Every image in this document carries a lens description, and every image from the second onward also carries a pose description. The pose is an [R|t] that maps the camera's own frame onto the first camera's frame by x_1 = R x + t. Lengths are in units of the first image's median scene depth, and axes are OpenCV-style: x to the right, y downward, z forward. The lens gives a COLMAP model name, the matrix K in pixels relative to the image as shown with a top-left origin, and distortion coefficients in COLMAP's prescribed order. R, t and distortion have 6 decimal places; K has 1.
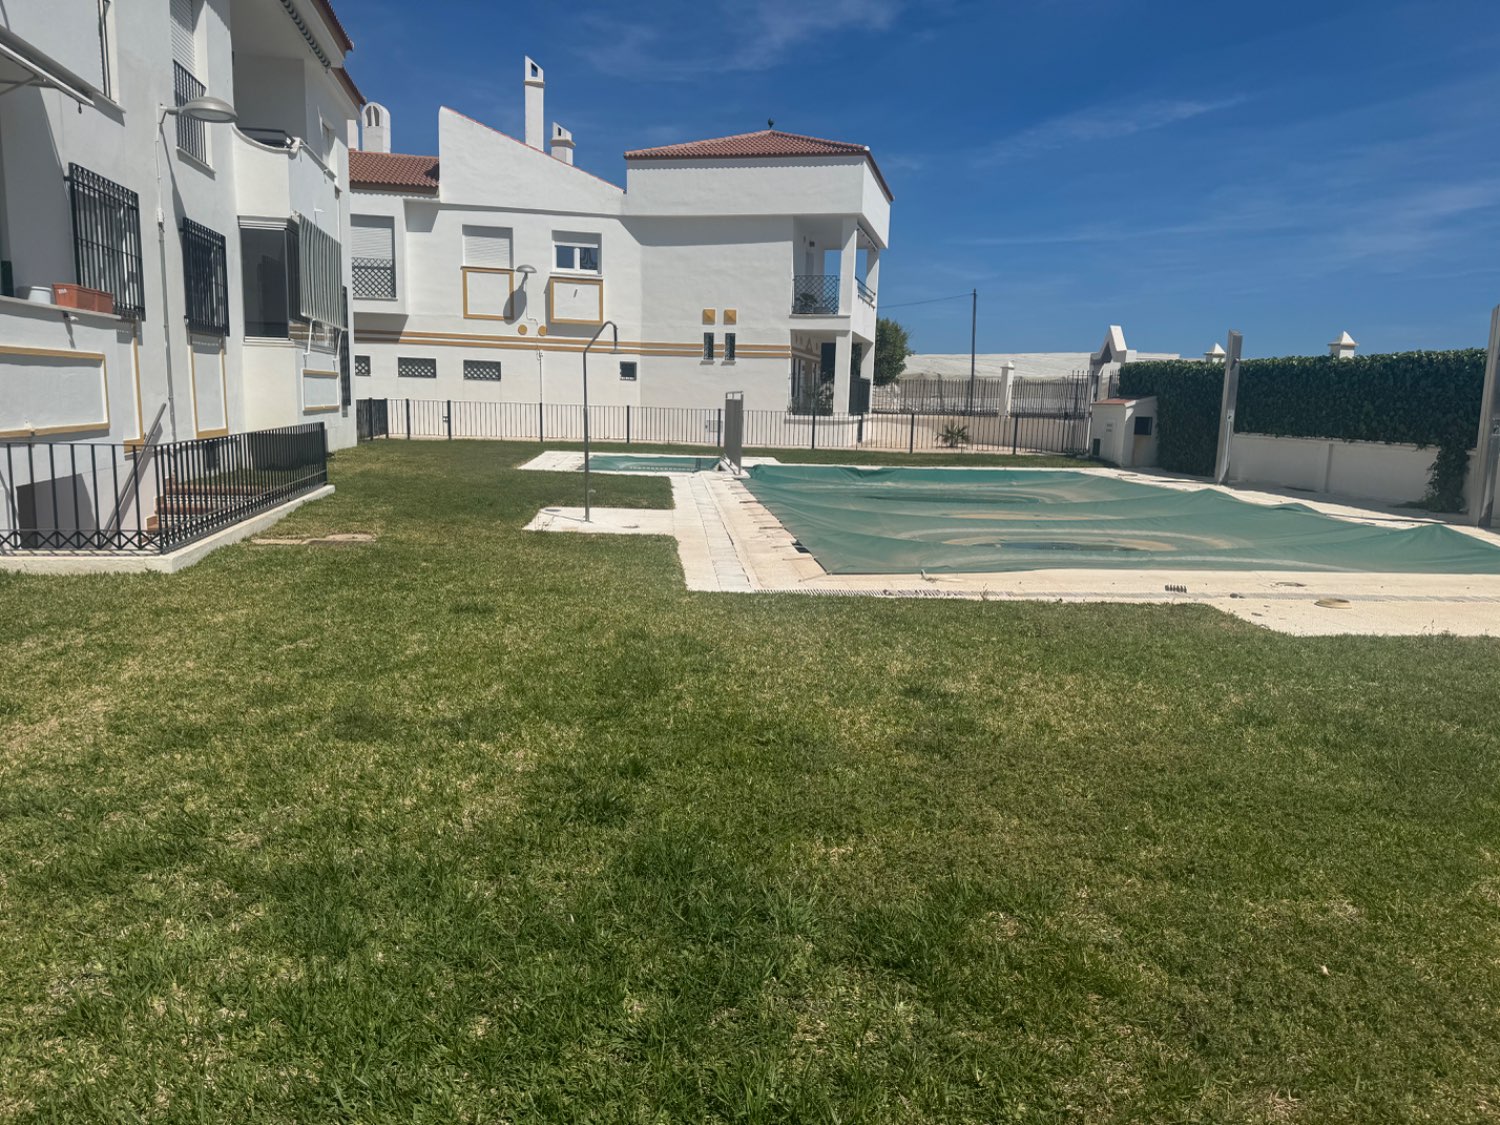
lens RADIAL K [[1037.0, 0, 748.1], [0, 1037.0, 539.3], [0, 0, 1]] dist [0.187921, -0.354259]
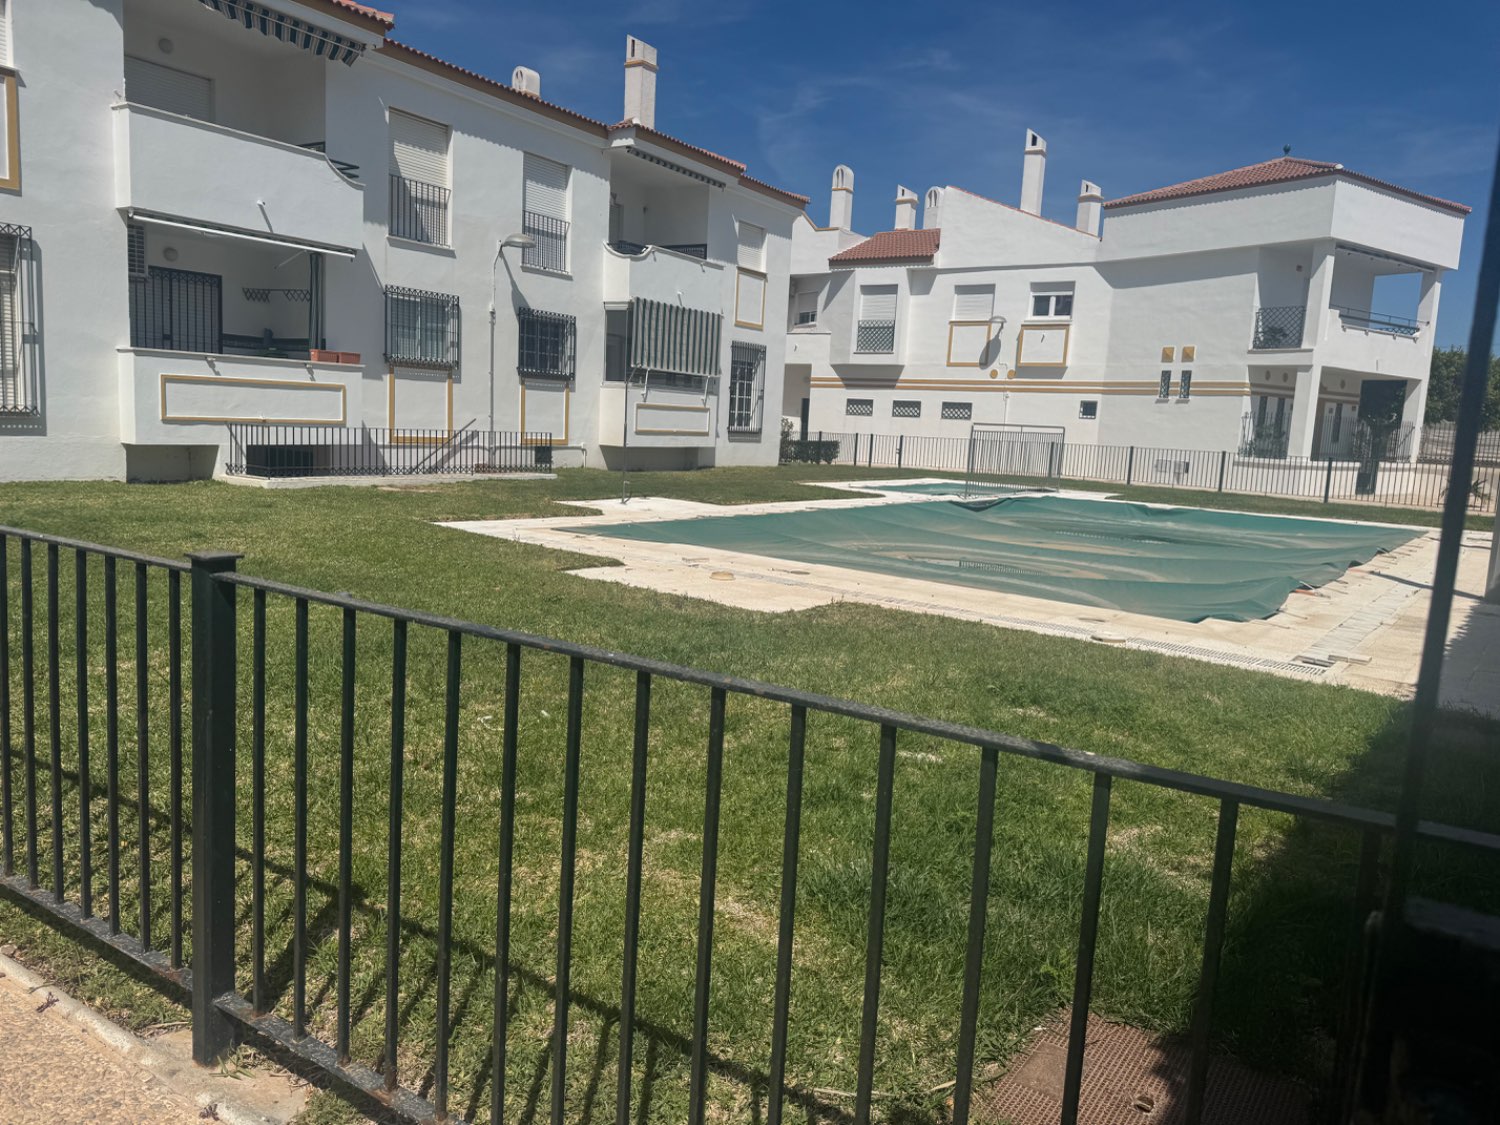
lens RADIAL K [[1083.7, 0, 781.9], [0, 1083.7, 562.8], [0, 0, 1]] dist [-0.000248, -0.004775]
pose [[0.738691, 0.091062, -0.667864, 0.393769], [-0.113009, 0.993539, 0.010475, 0.010461], [0.664503, 0.067737, 0.744209, 0.020873]]
